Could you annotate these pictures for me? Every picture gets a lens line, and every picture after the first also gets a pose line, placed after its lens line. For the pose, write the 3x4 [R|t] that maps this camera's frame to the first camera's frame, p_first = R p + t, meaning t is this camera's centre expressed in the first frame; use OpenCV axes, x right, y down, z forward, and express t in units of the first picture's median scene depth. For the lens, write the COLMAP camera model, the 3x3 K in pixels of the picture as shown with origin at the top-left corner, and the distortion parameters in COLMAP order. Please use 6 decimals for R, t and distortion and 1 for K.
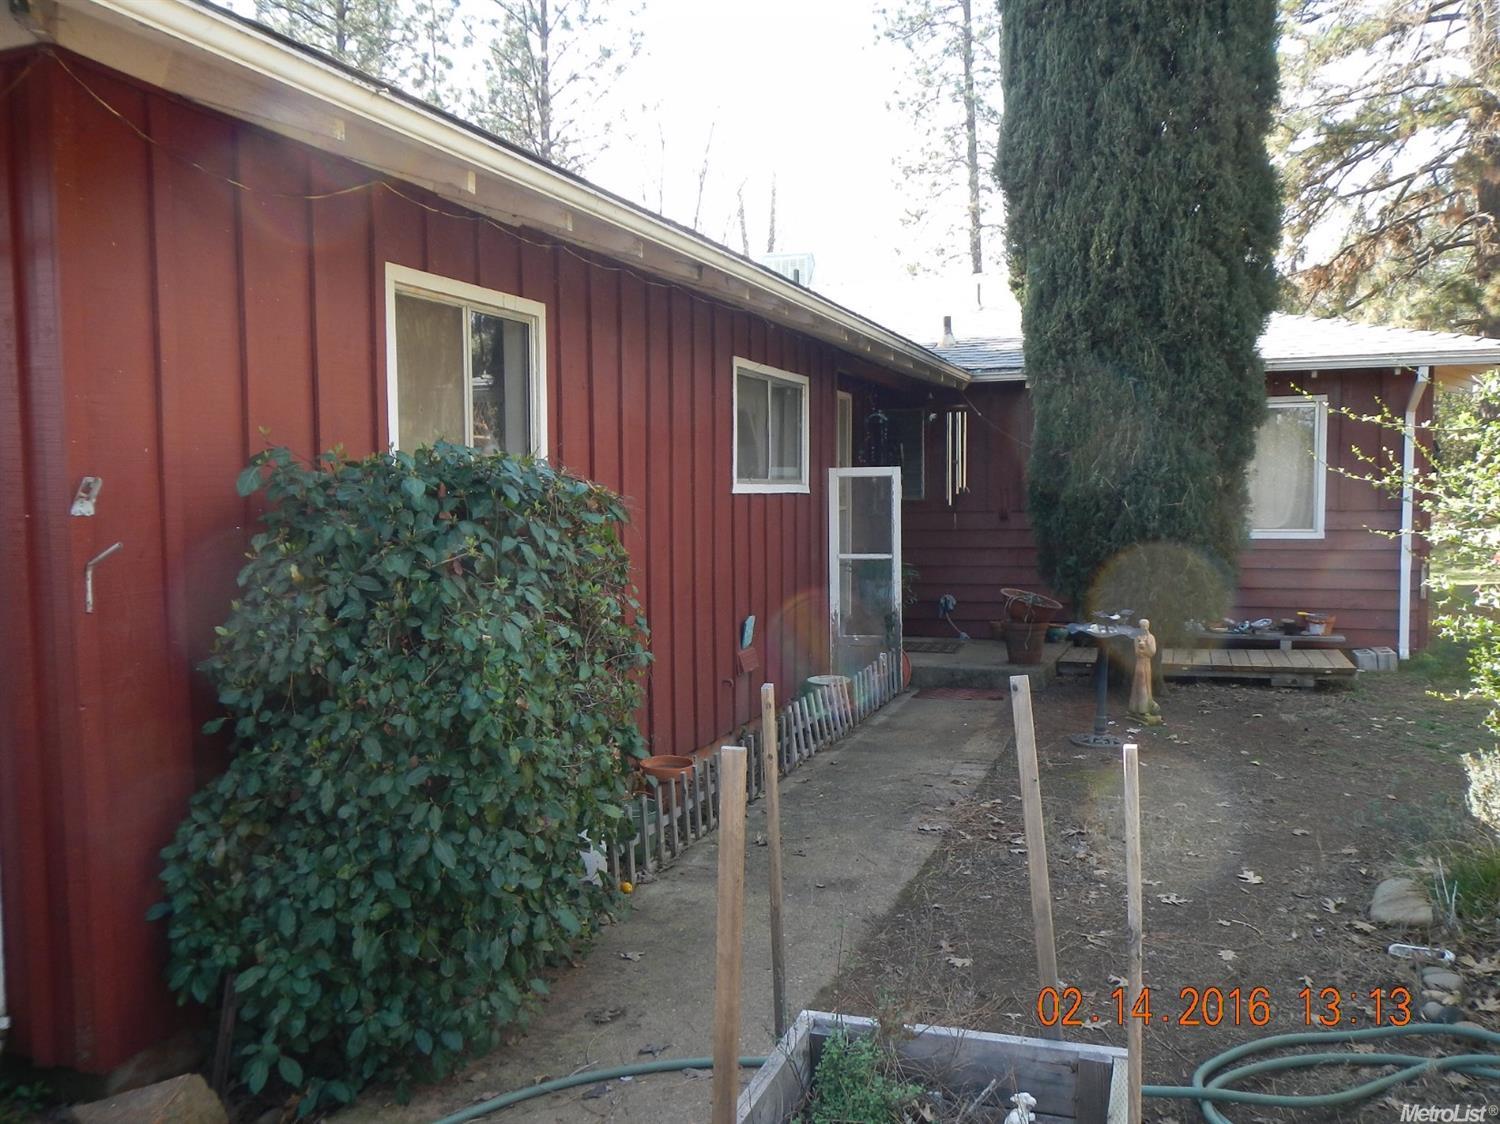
lens RADIAL K [[1231.5, 0, 742.3], [0, 1231.5, 556.9], [0, 0, 1]] dist [-0.000144, -0.005946]
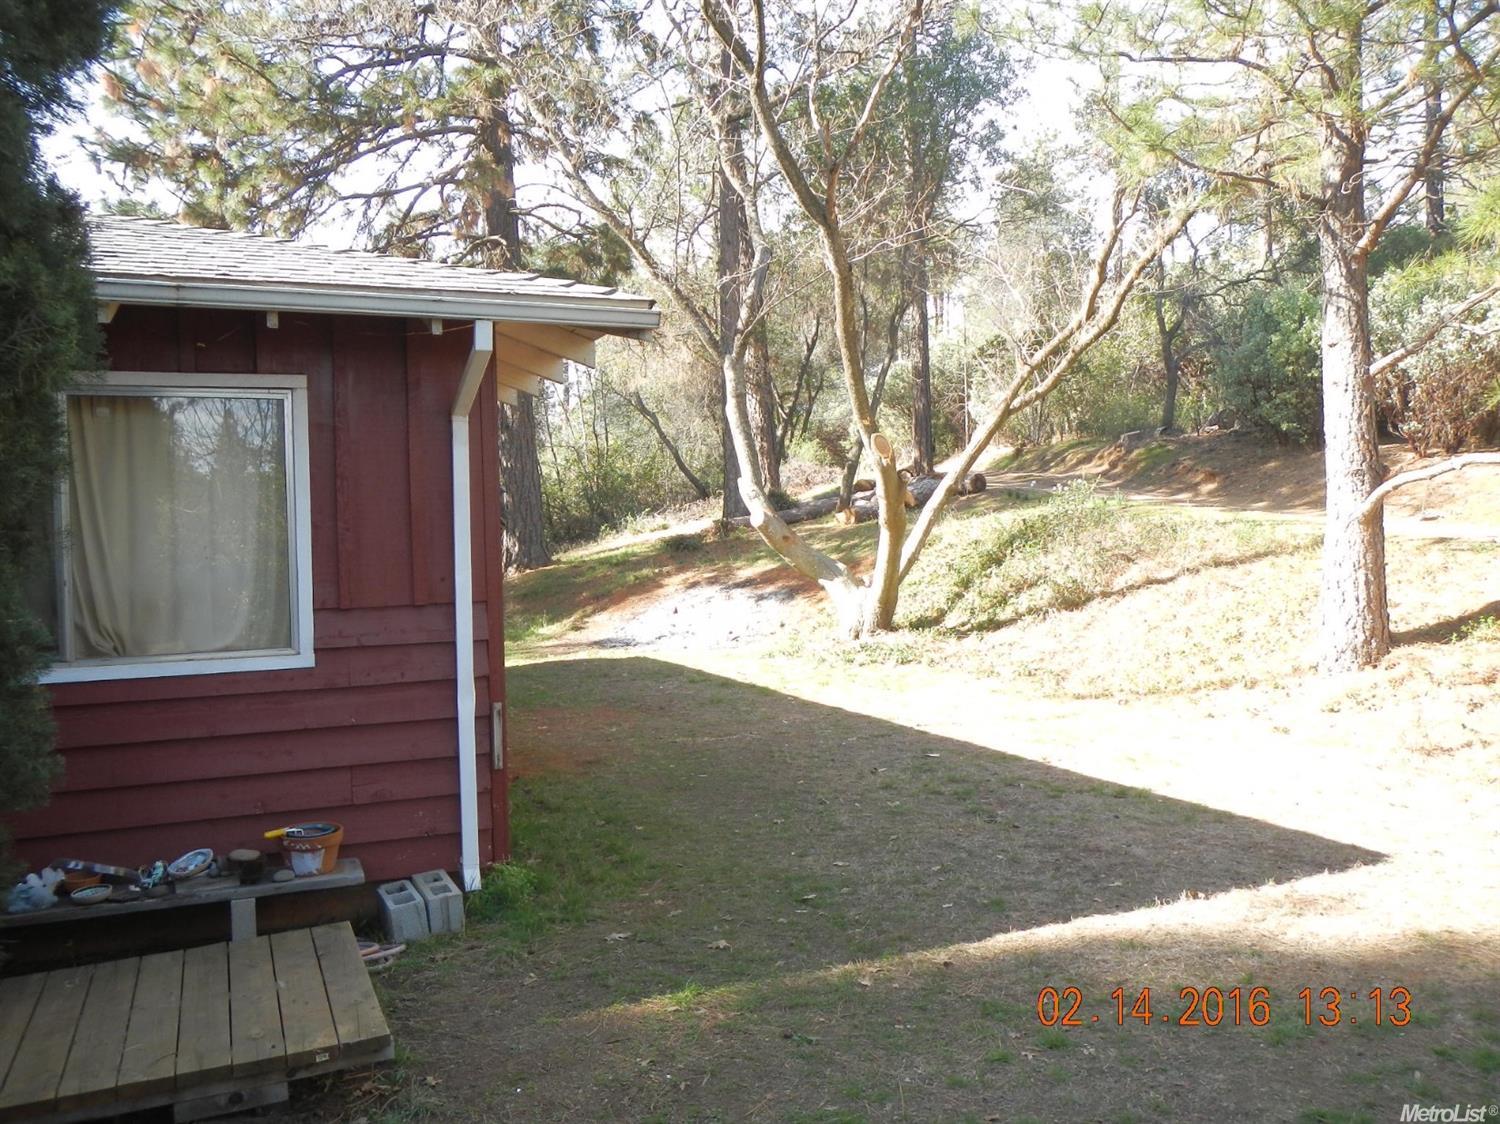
lens RADIAL K [[1231.5, 0, 744.3], [0, 1231.5, 558.5], [0, 0, 1]] dist [-0.000144, -0.005946]
pose [[0.730748, -0.025438, 0.682173, 0.267646], [0.055494, 0.998212, -0.022222, -0.037863], [-0.680388, 0.054095, 0.730853, 0.529357]]
